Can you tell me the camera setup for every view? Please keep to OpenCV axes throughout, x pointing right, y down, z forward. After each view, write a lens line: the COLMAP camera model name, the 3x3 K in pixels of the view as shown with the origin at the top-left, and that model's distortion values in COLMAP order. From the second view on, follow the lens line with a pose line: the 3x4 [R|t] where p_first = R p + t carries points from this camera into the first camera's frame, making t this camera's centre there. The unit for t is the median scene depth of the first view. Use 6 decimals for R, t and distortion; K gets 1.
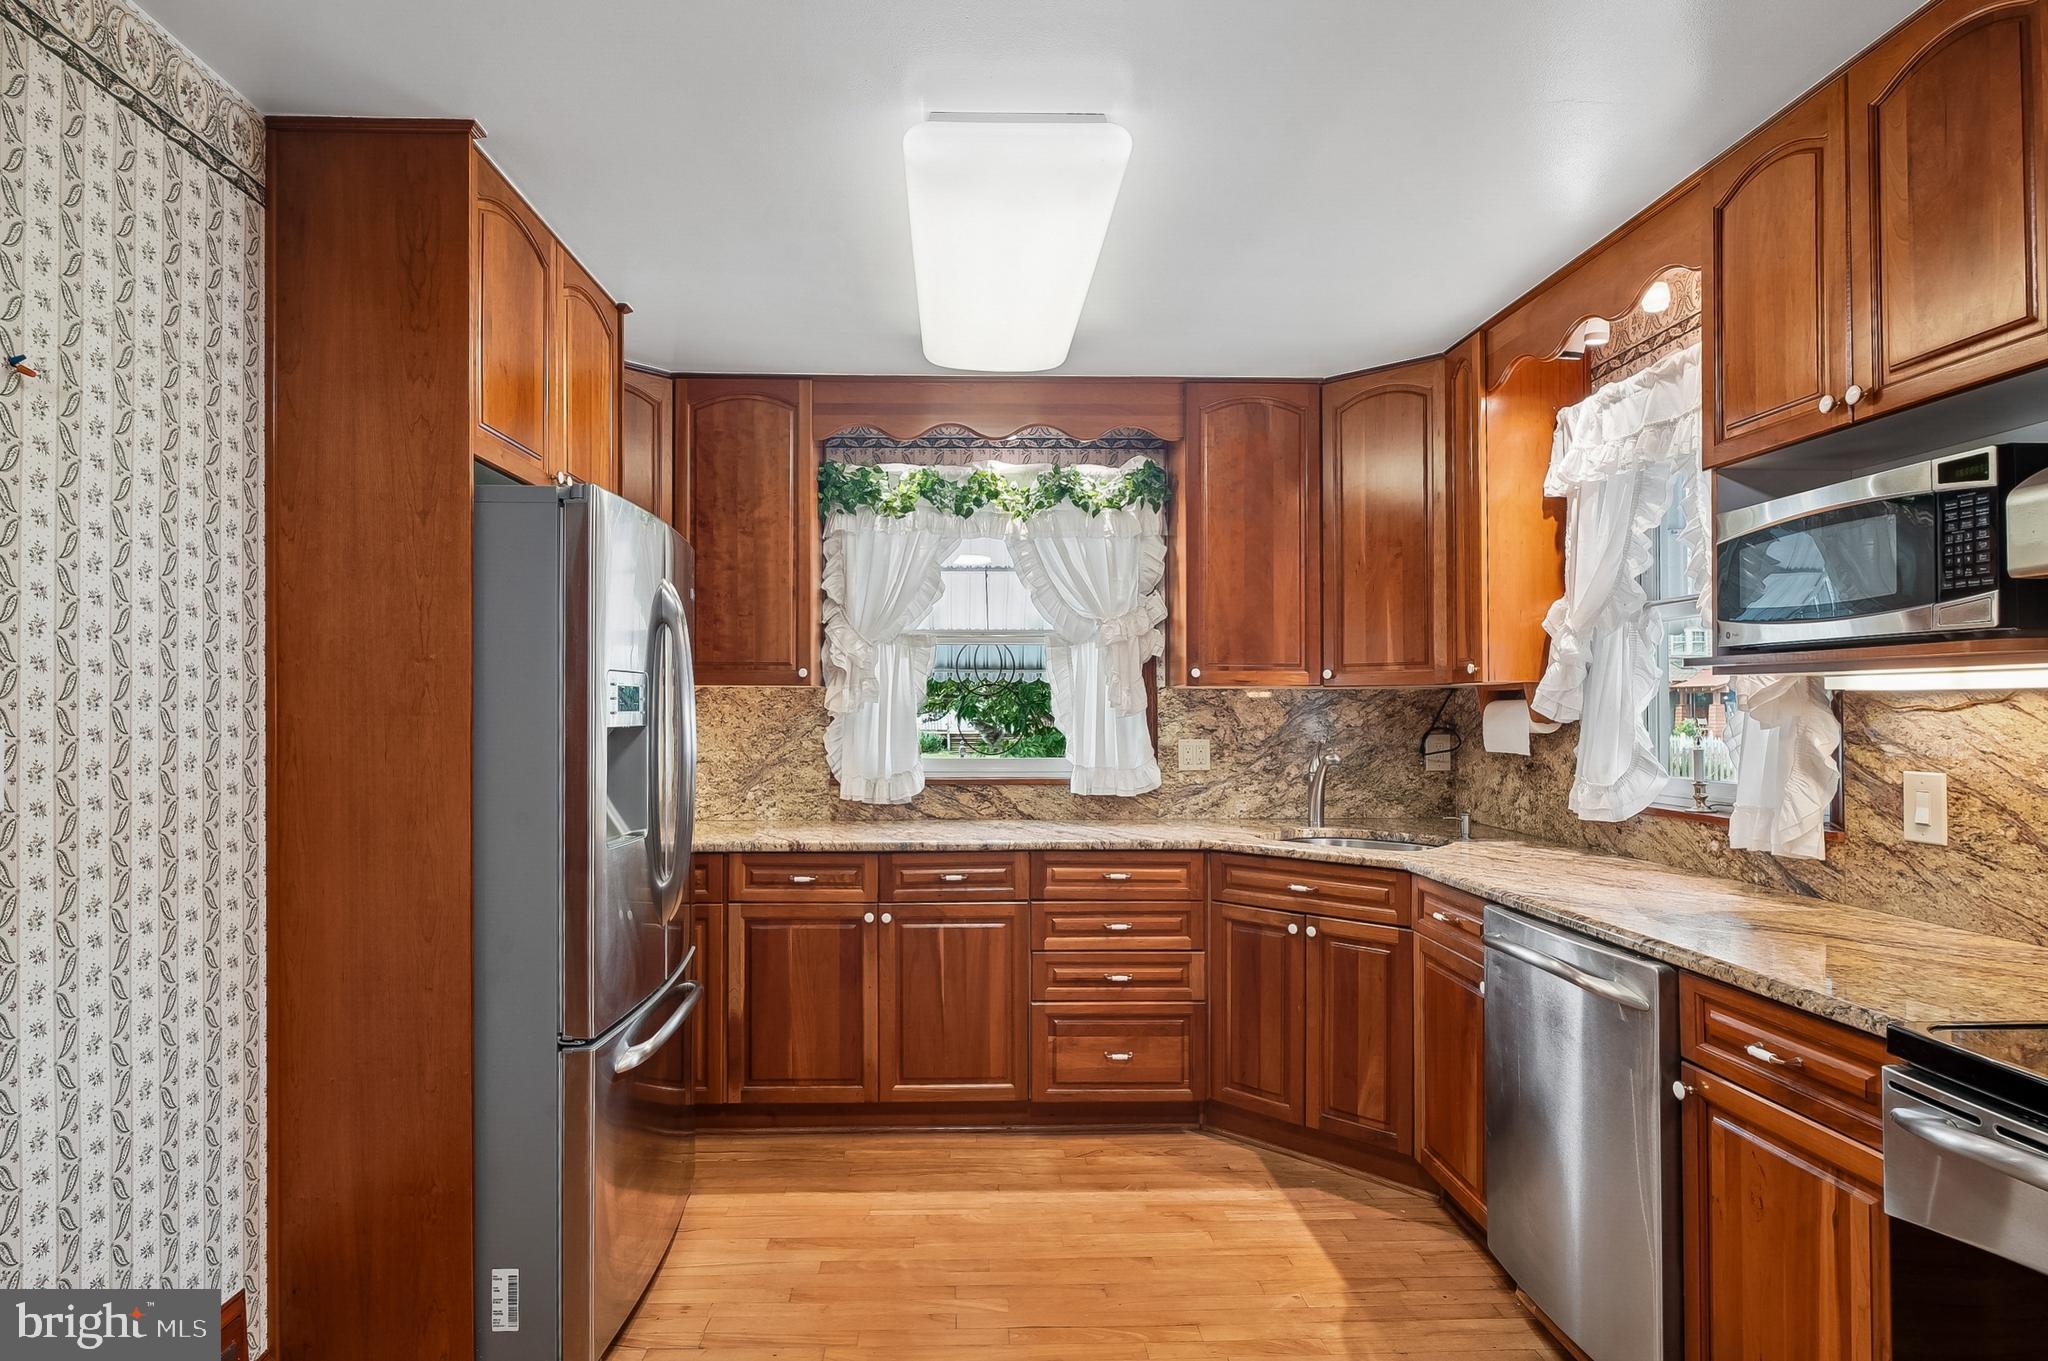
lens RADIAL K [[1087.9, 0, 1022.9], [0, 1087.9, 691.5], [0, 0, 1]] dist [-0.002314, -0.005048]
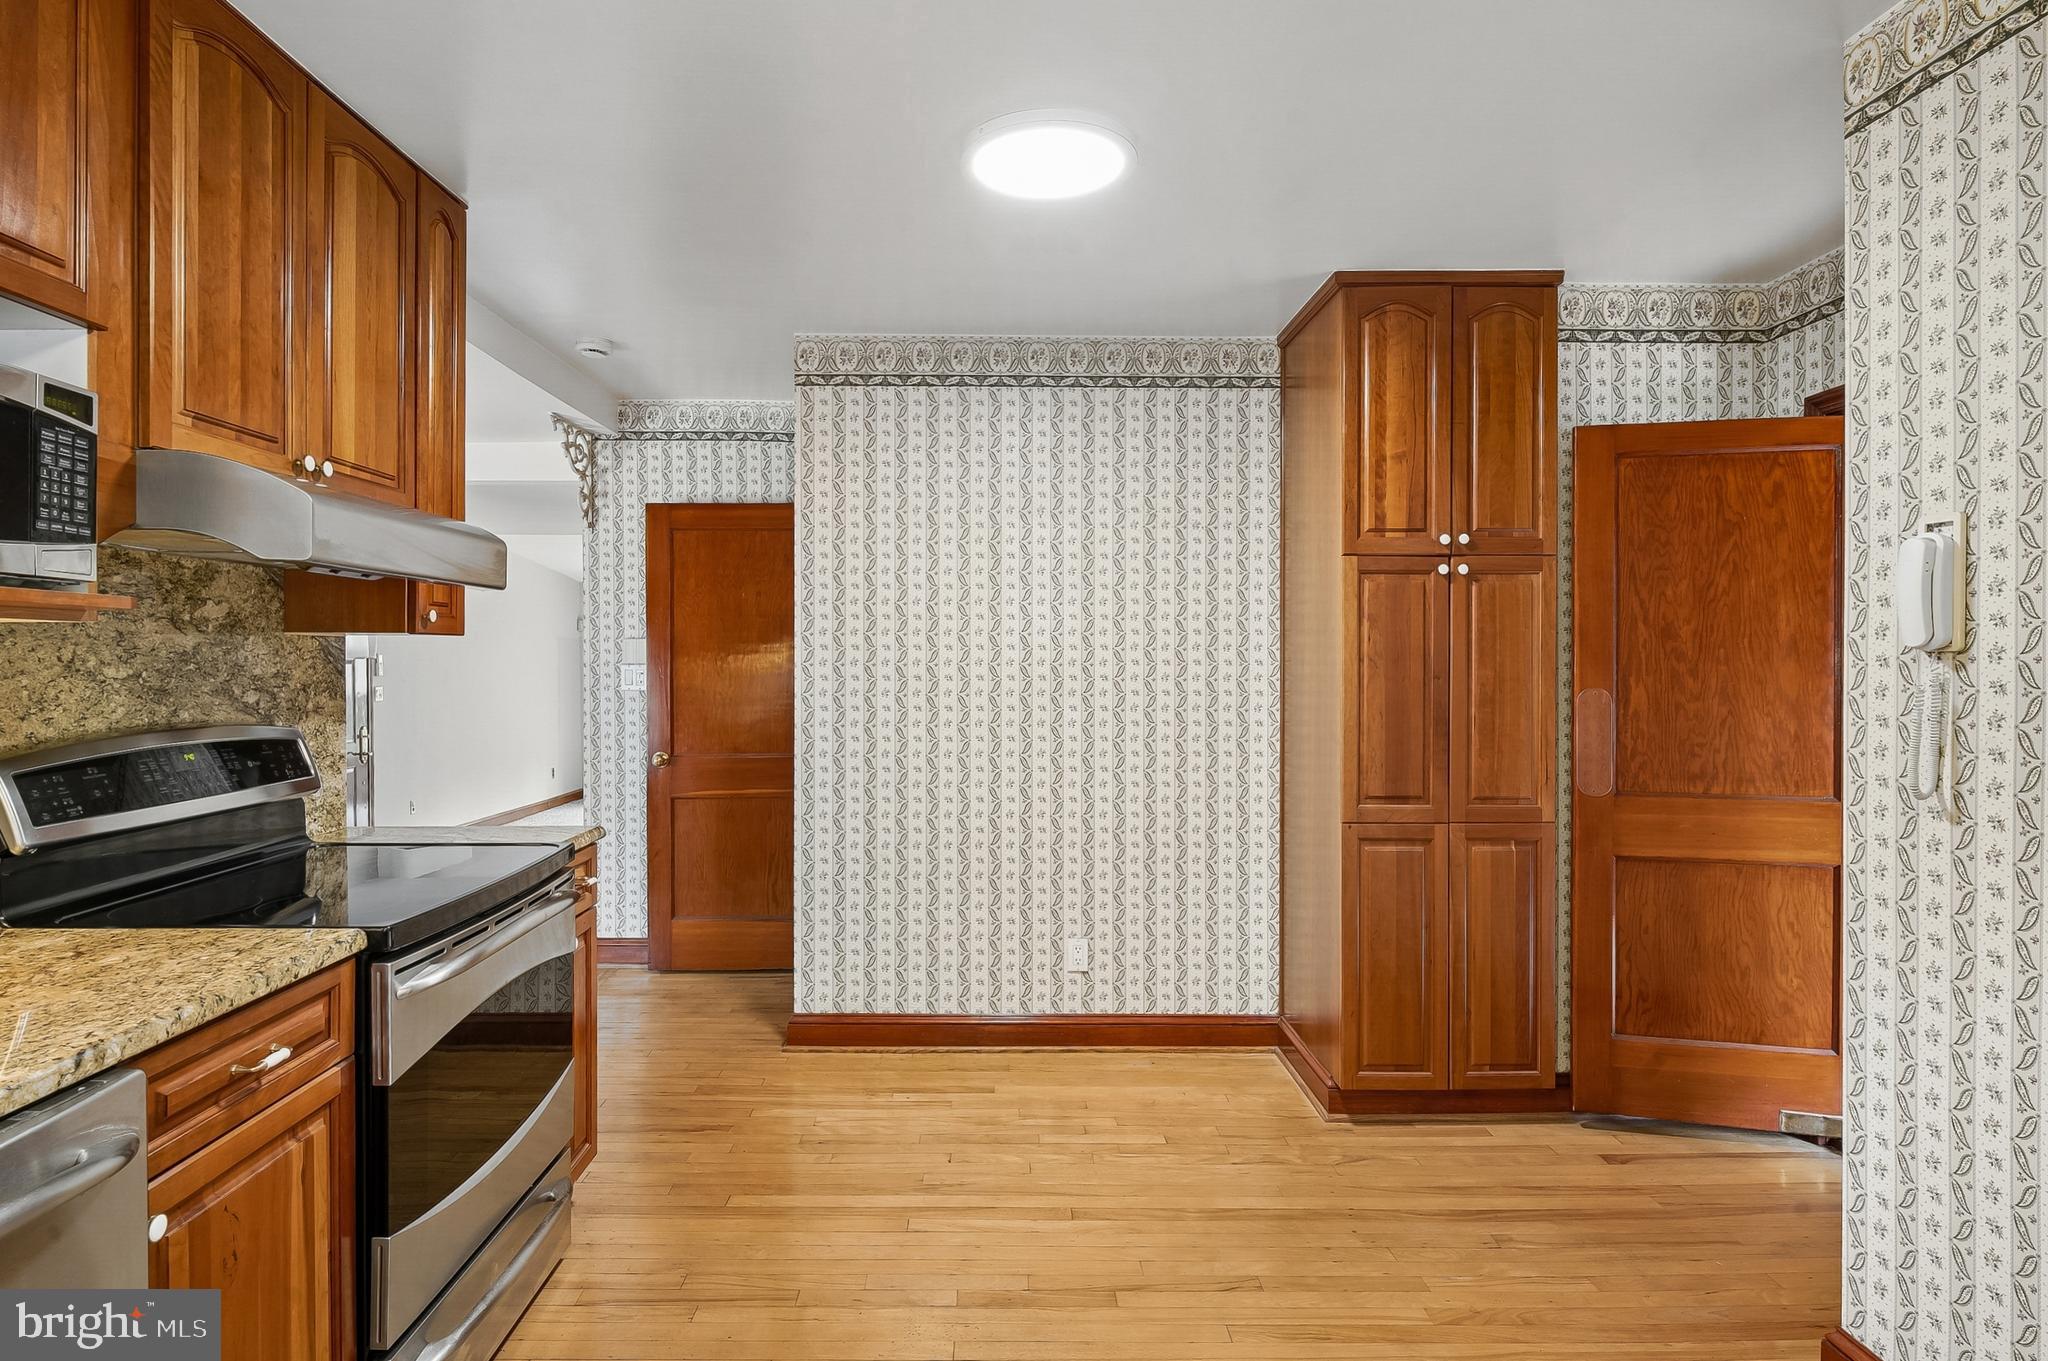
lens RADIAL K [[1087.9, 0, 1059.5], [0, 1087.9, 655.5], [0, 0, 1]] dist [-0.002314, -0.005048]
pose [[-0.999893, 0.012983, -0.006798, 0.027360], [0.013100, 0.999763, -0.017378, 0.017806], [0.006571, -0.017466, -0.999826, 1.038124]]
